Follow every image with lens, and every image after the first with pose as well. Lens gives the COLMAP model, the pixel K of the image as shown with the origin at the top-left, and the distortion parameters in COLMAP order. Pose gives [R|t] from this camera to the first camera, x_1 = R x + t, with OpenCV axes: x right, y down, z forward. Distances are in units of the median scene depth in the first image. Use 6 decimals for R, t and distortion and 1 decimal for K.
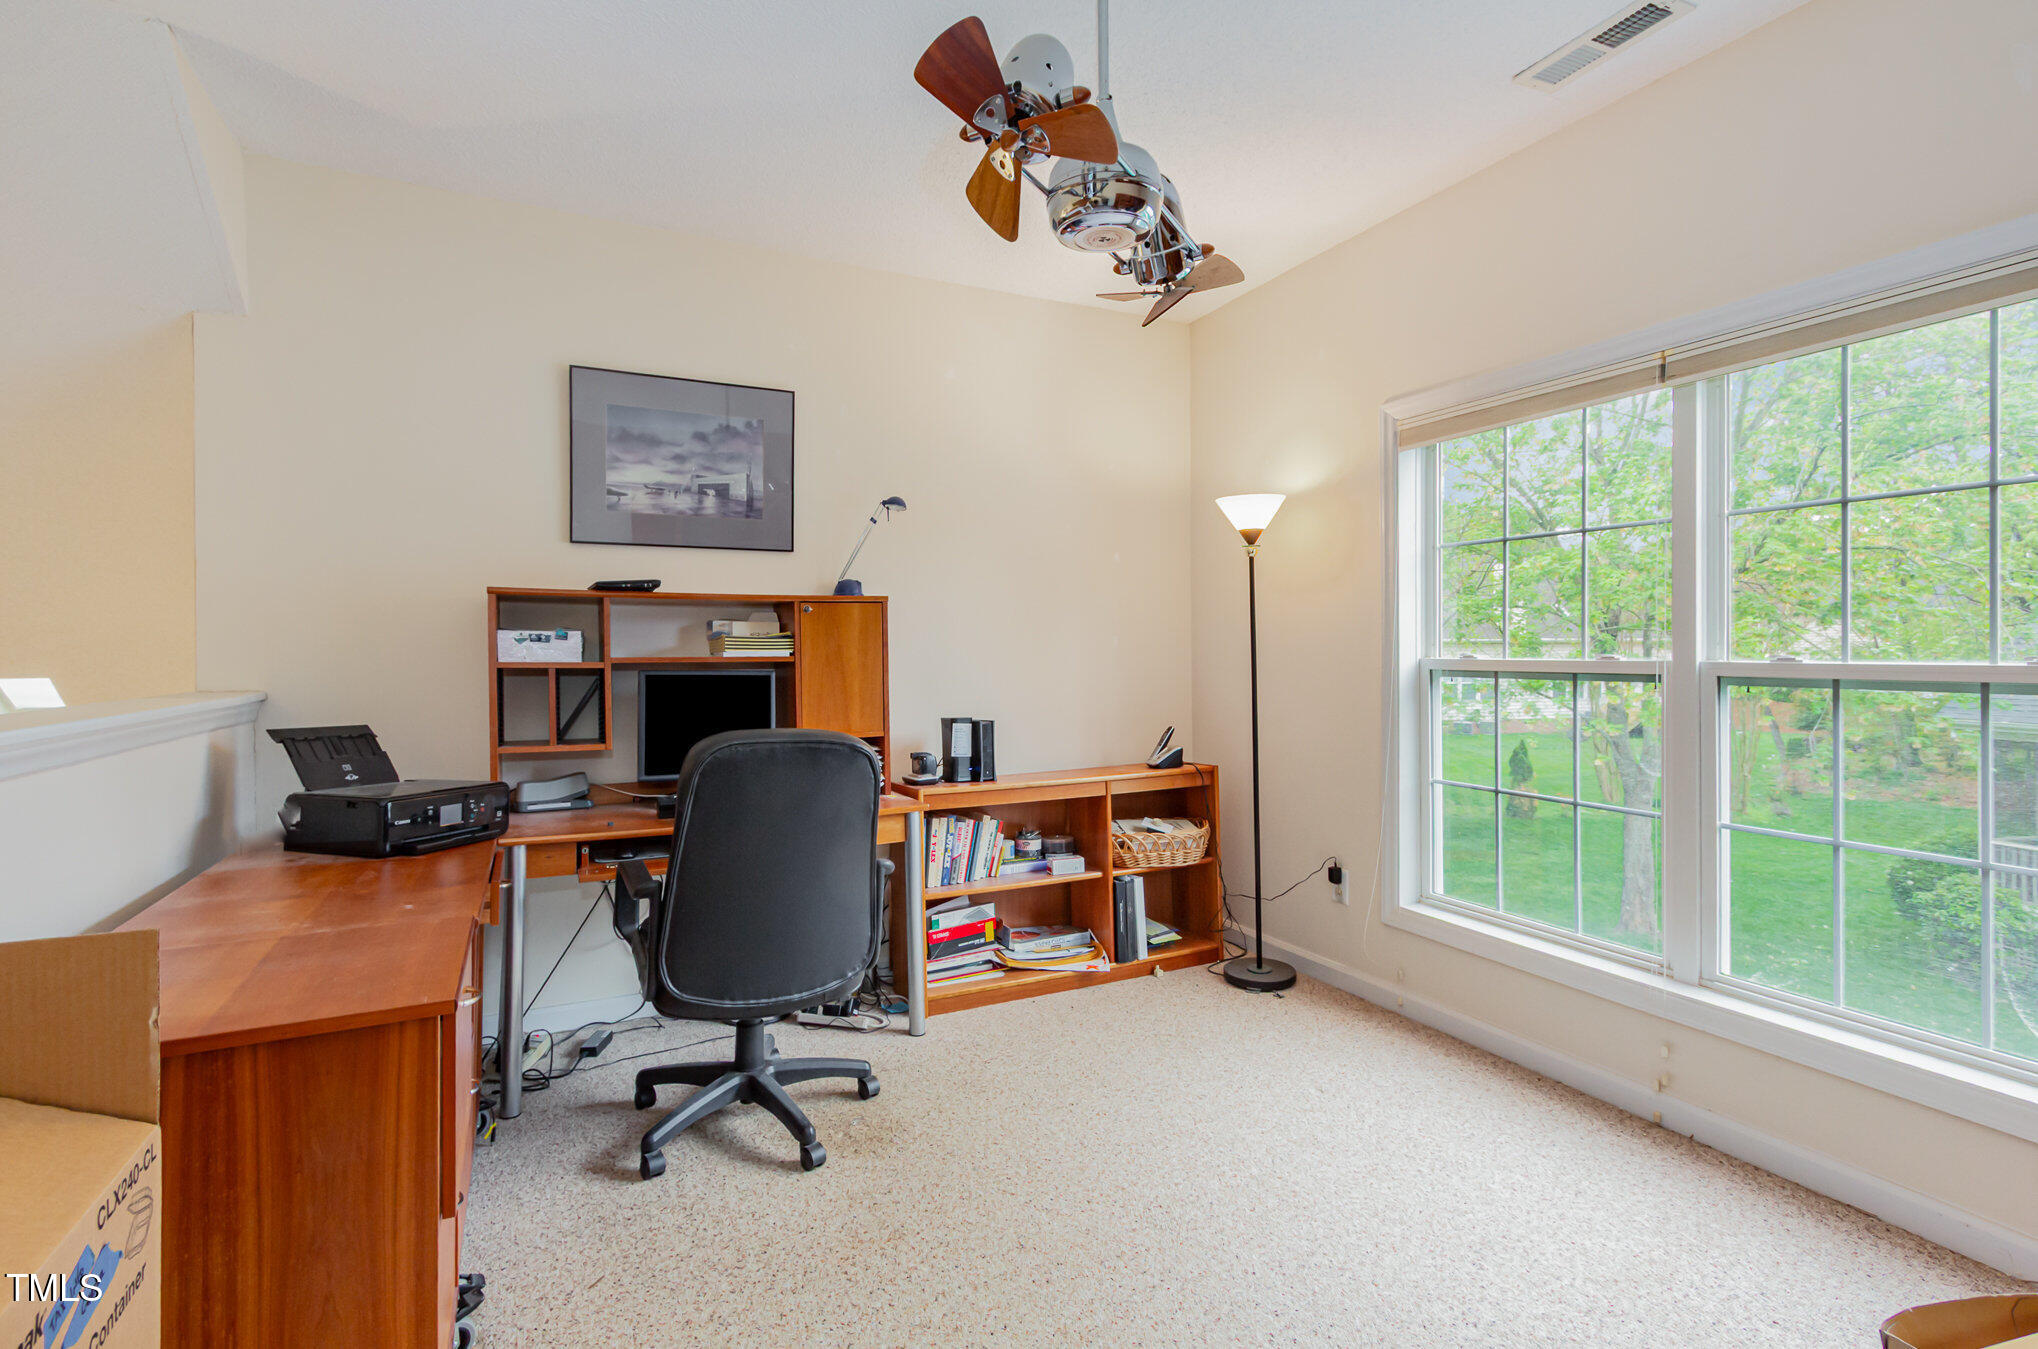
lens RADIAL K [[958.5, 0, 1023.8], [0, 958.5, 654.8], [0, 0, 1]] dist [0.005051, -0.002475]
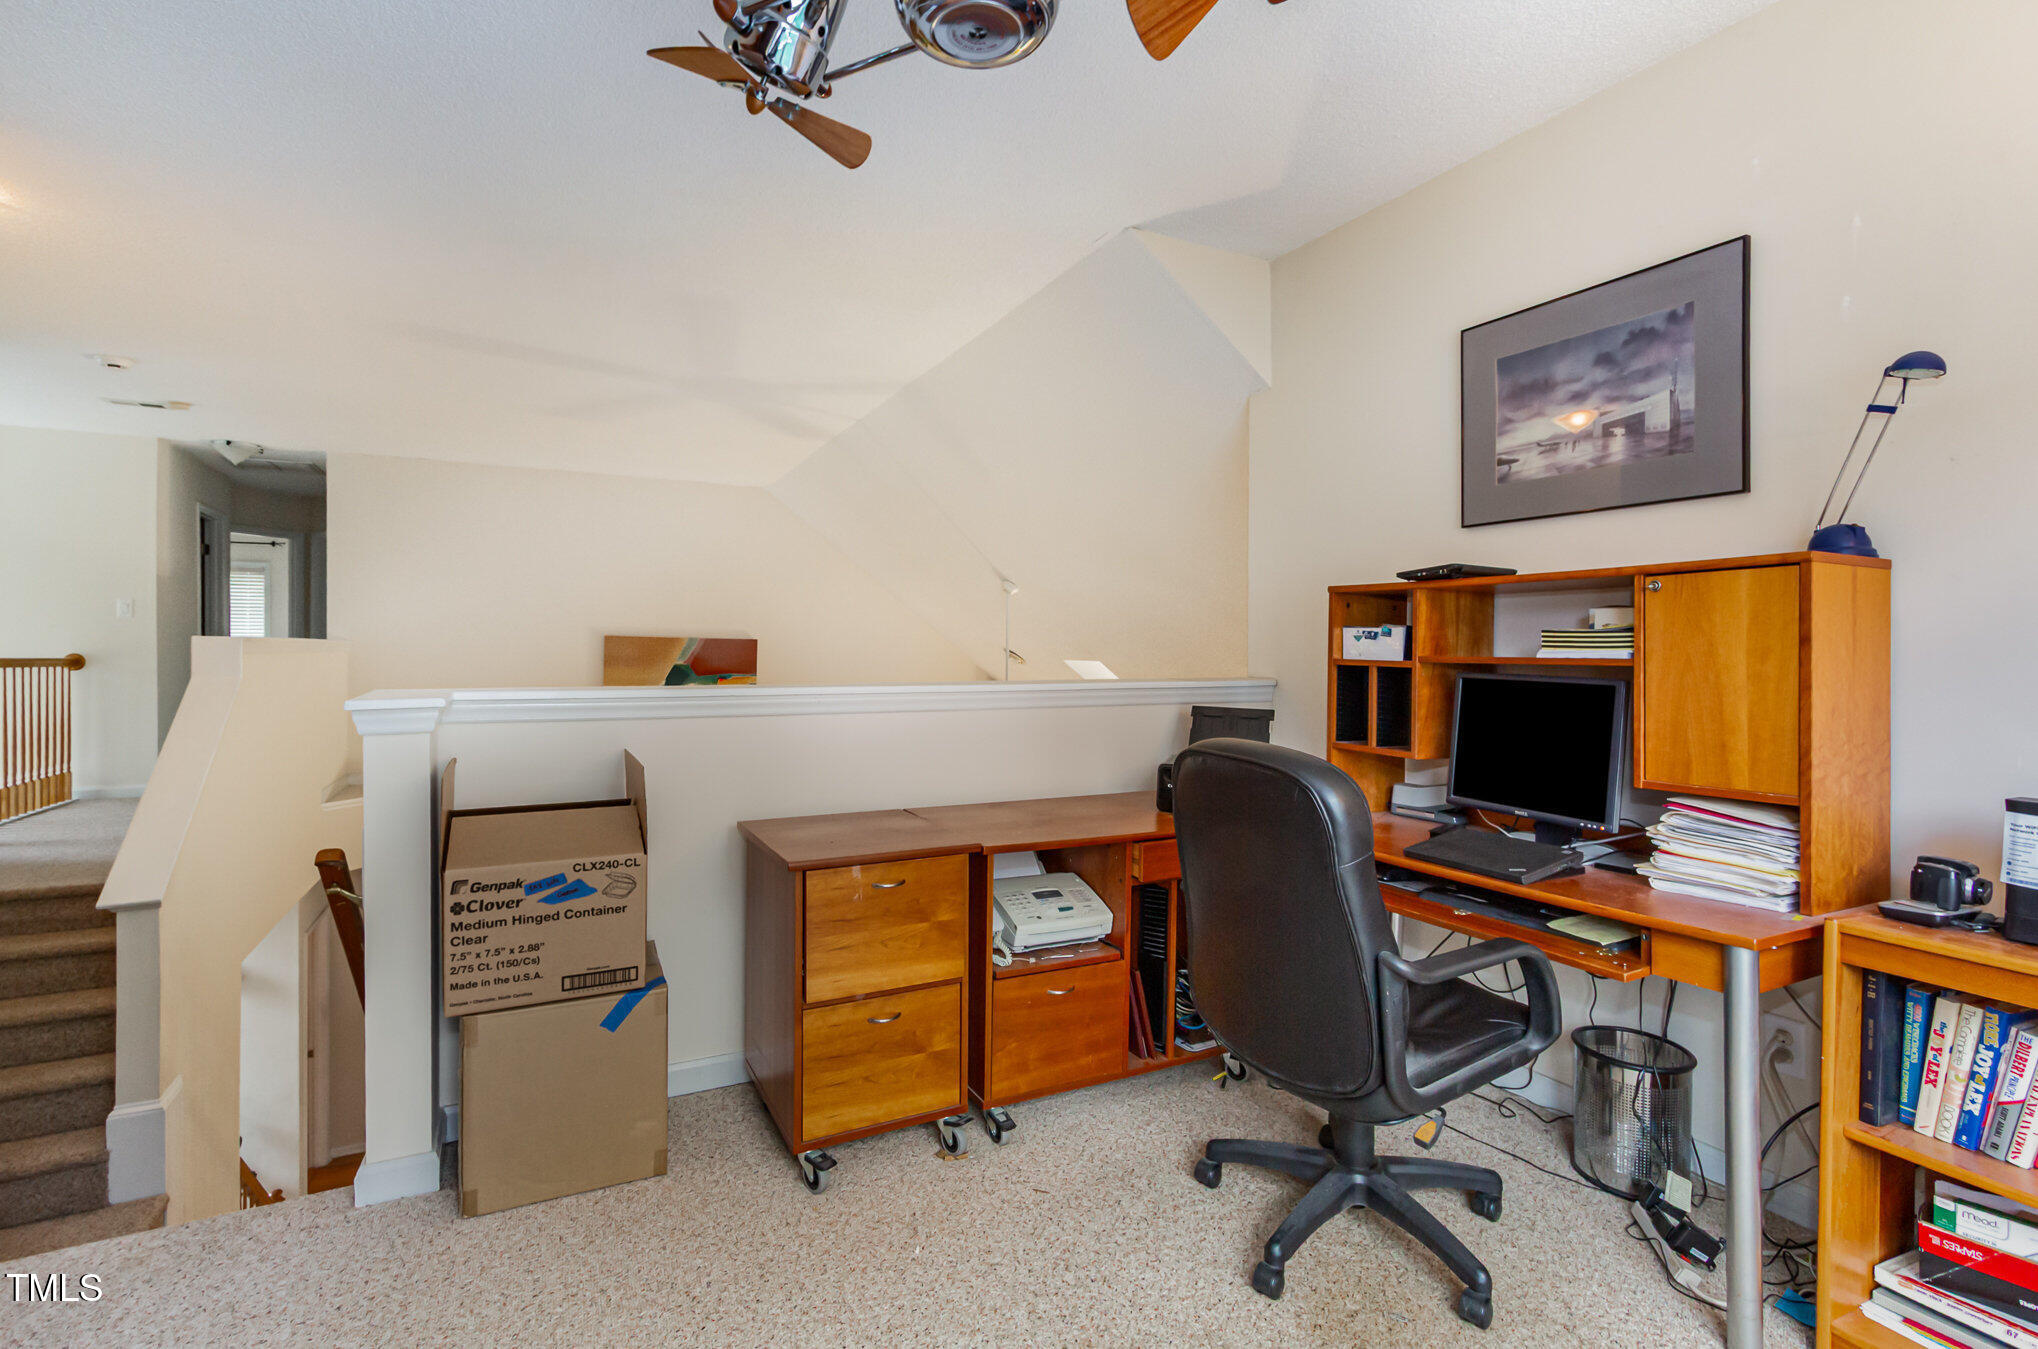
lens RADIAL K [[958.5, 0, 1022.2], [0, 958.5, 664.0], [0, 0, 1]] dist [0.005051, -0.002475]
pose [[0.012302, 0.020151, -0.999721, 0.410971], [-0.011030, 0.999739, 0.020016, -0.003148], [0.999863, 0.010781, 0.012521, 0.562865]]
